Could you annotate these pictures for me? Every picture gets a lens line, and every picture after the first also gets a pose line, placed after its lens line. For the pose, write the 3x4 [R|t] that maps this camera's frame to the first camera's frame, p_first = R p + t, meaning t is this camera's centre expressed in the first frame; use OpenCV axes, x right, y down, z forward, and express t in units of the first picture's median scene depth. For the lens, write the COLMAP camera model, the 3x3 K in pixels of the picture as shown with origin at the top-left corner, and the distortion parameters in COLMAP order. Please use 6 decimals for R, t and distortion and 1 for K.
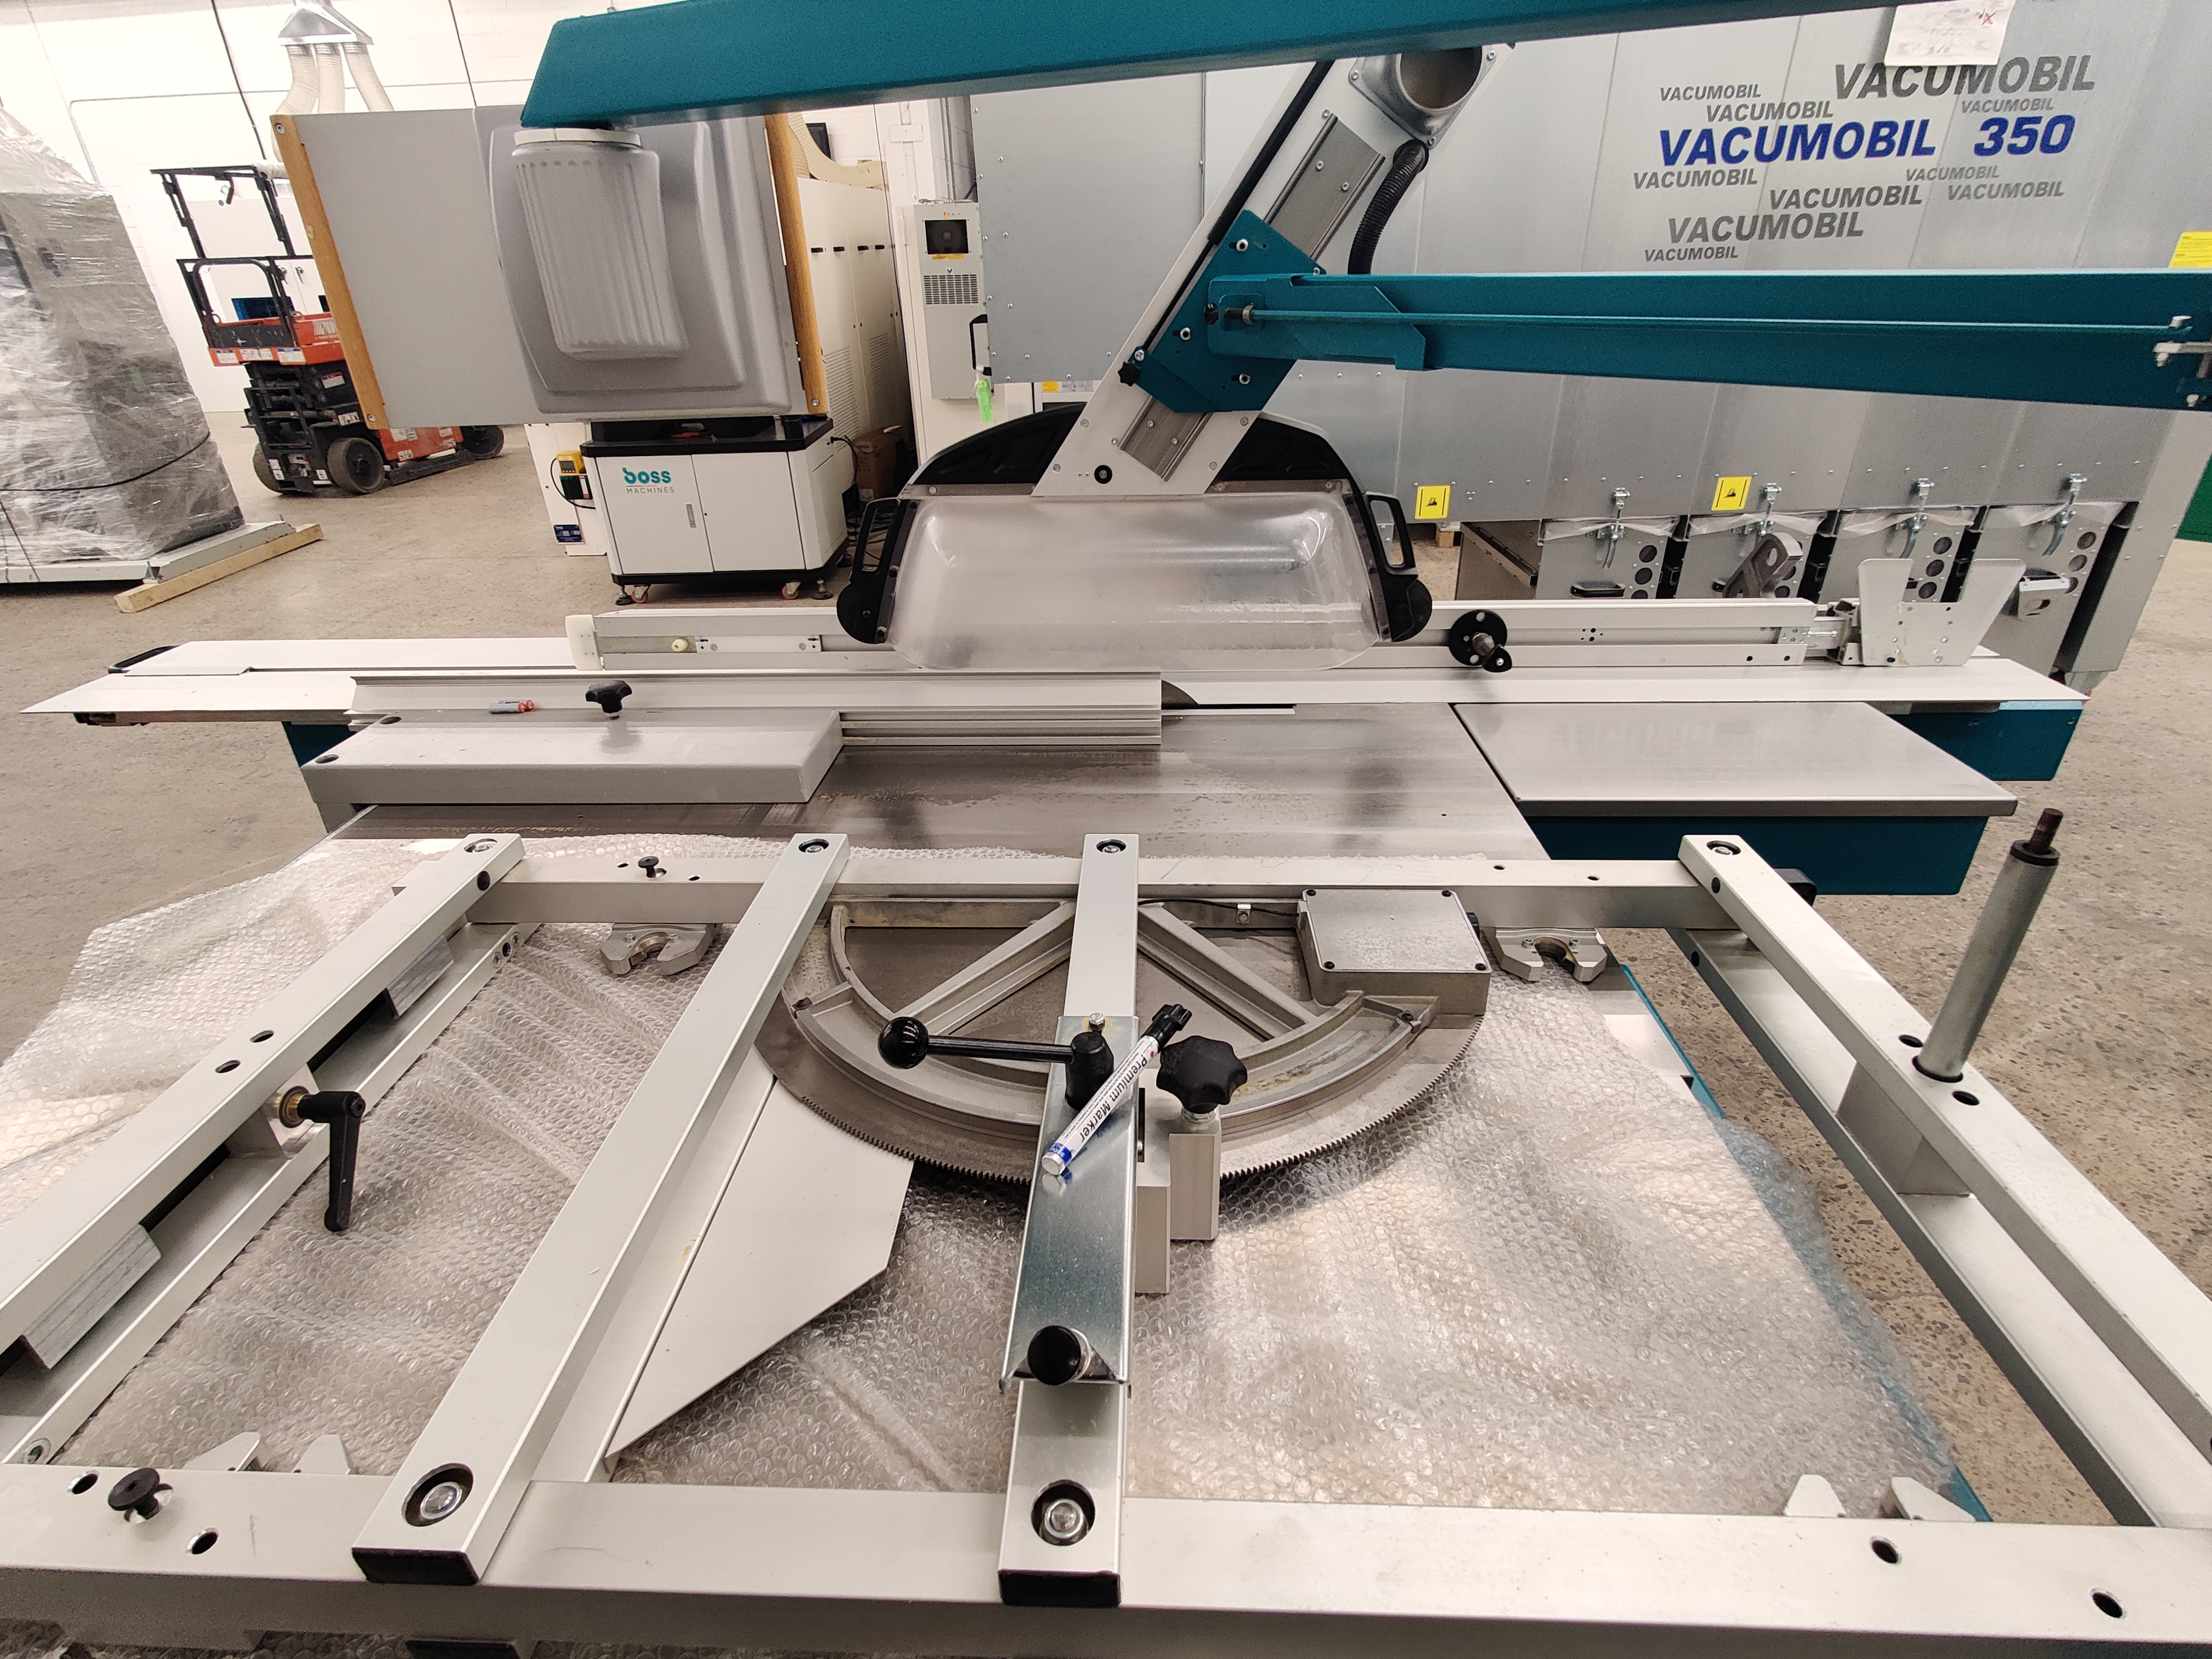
lens RADIAL K [[1071.2, 0, 1110.8], [0, 1071.2, 830.2], [0, 0, 1]] dist [-0.013188, -0.001280]
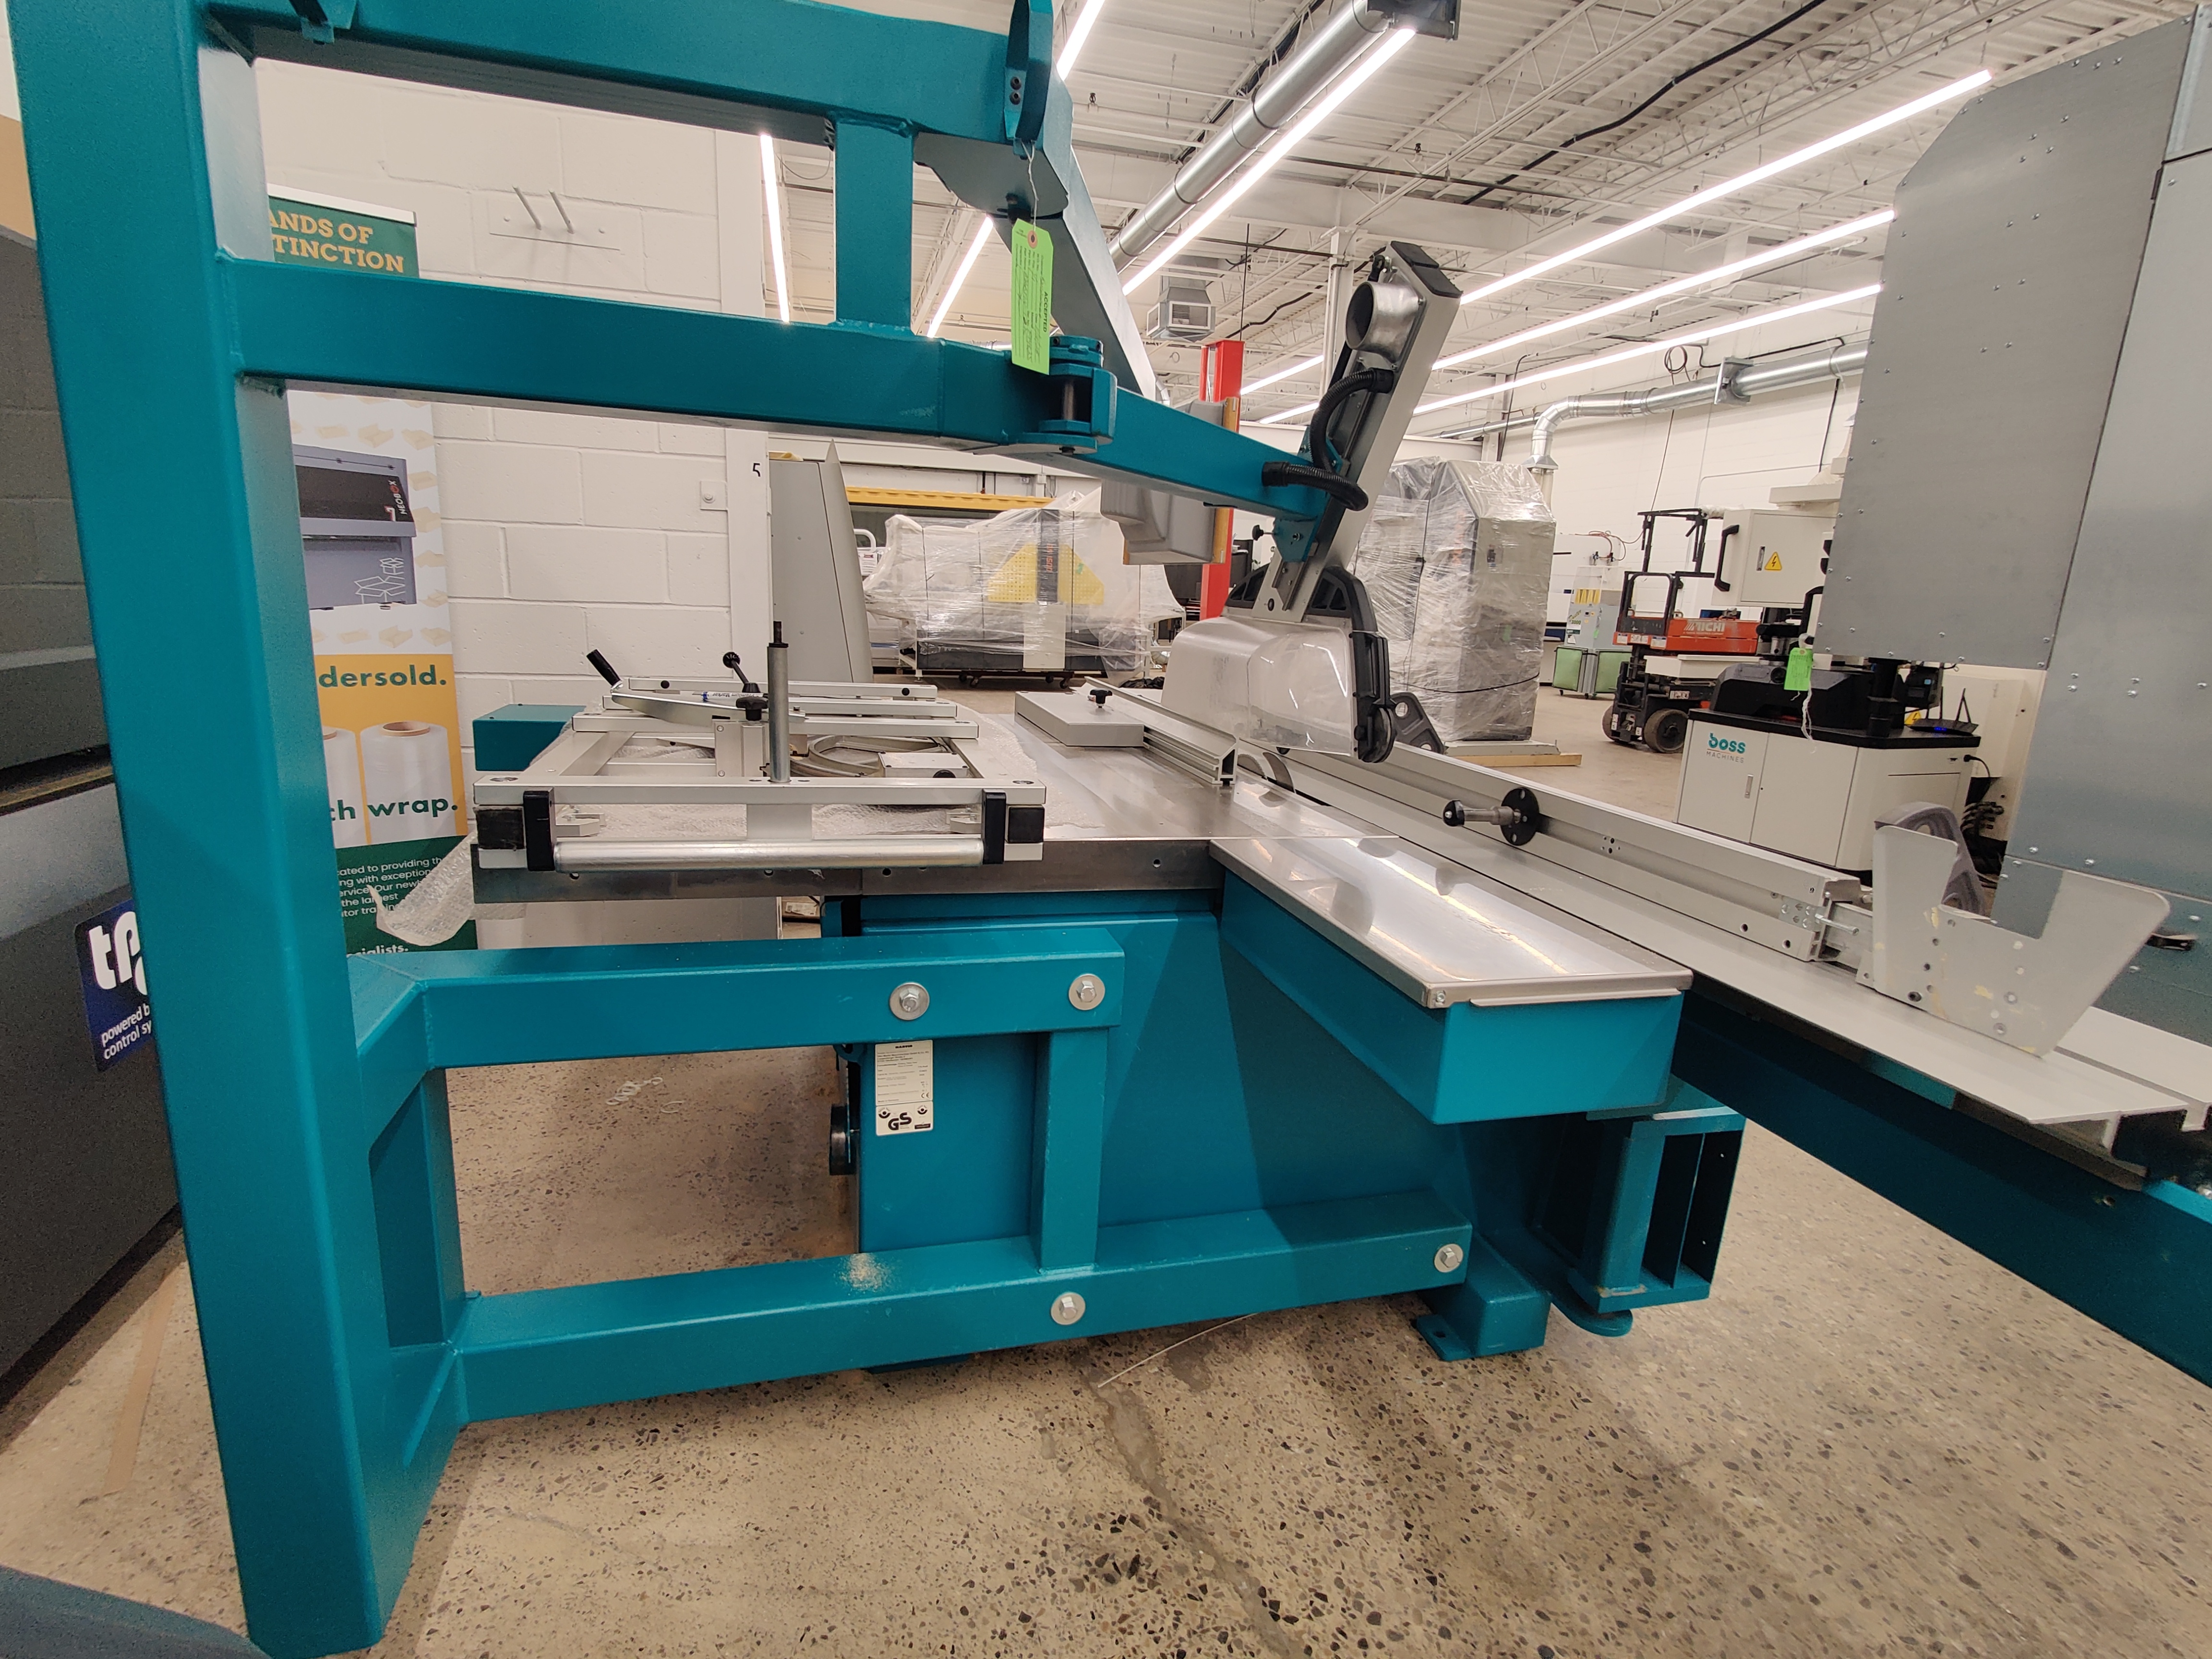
lens RADIAL K [[1071.2, 0, 1108.2], [0, 1071.2, 829.6], [0, 0, 1]] dist [-0.013188, -0.001280]
pose [[0.287860, 0.244696, -0.925884, 0.361388], [-0.503310, 0.861175, 0.071114, -0.016964], [0.814749, 0.445535, 0.371056, 0.113704]]
